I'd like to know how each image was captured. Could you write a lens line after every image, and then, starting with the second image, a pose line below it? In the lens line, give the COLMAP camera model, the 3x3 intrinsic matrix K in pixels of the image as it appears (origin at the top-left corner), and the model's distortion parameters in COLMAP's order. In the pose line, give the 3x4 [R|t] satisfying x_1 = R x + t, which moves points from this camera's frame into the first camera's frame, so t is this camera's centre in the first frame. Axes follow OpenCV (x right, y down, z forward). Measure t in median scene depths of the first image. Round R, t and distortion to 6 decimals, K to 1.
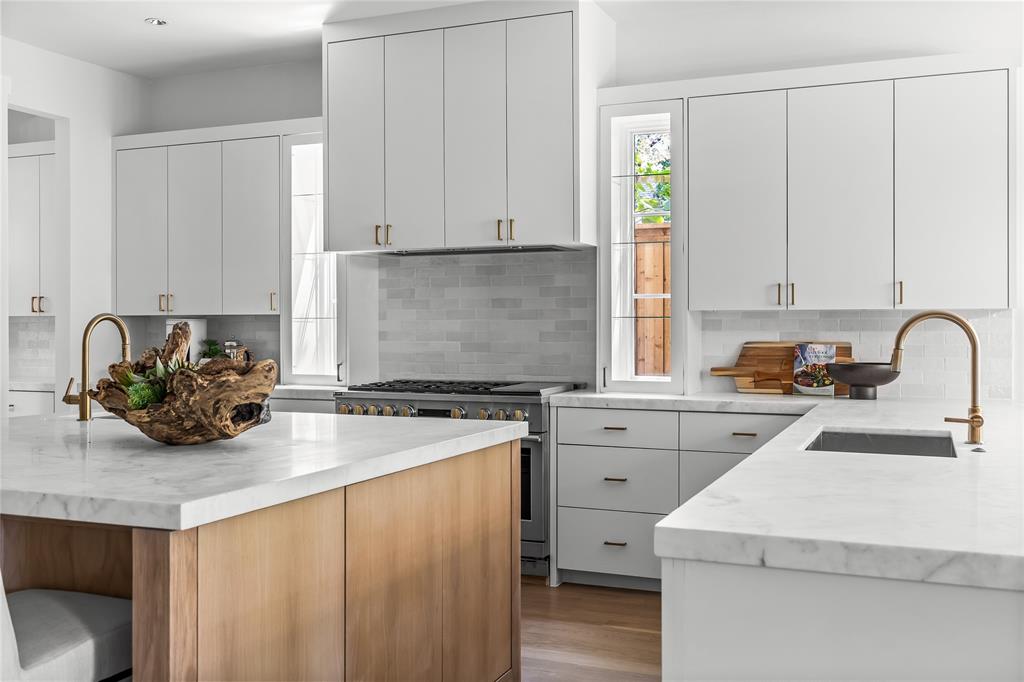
lens RADIAL K [[996.1, 0, 511.1], [0, 996.1, 337.7], [0, 0, 1]] dist [-0.000106, 0.000000]
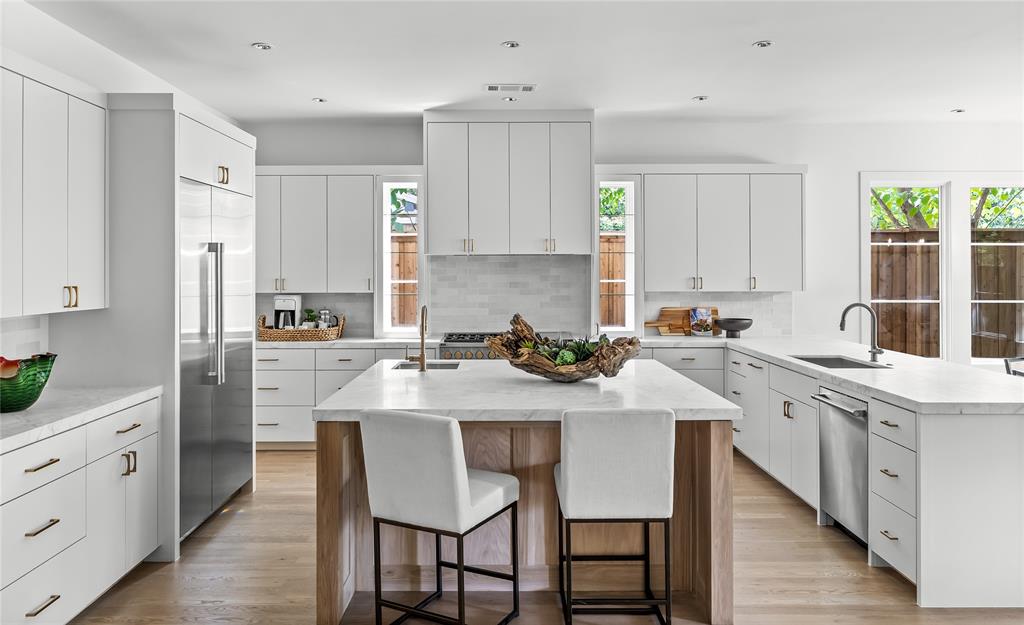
lens RADIAL K [[750.1, 0, 494.0], [0, 750.1, 268.9], [0, 0, 1]] dist [0.011630, 0.000740]
pose [[0.919347, 0.000201, 0.393446, -0.593598], [0.004910, 0.999916, -0.011983, -0.051934], [-0.393416, 0.012949, 0.919269, -0.141698]]
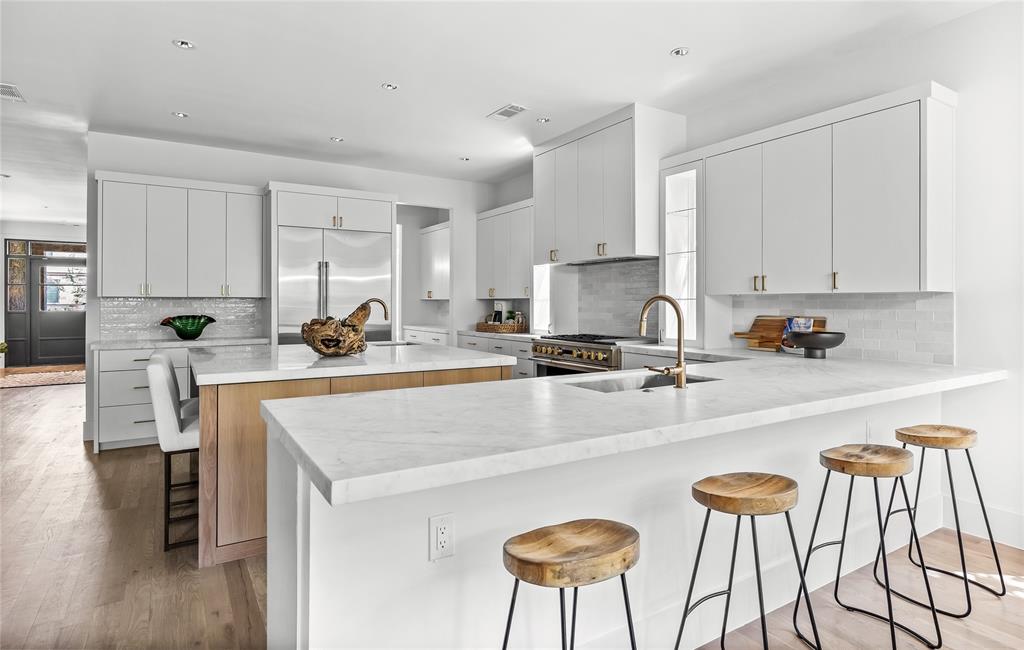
lens RADIAL K [[556.3, 0, 506.2], [0, 556.3, 303.6], [0, 0, 1]] dist [0.016115, 0.000983]
pose [[0.807381, 0.001613, -0.590029, 0.429295], [-0.008007, 0.999934, -0.008223, -0.004020], [0.589977, 0.011364, 0.807340, 0.110452]]
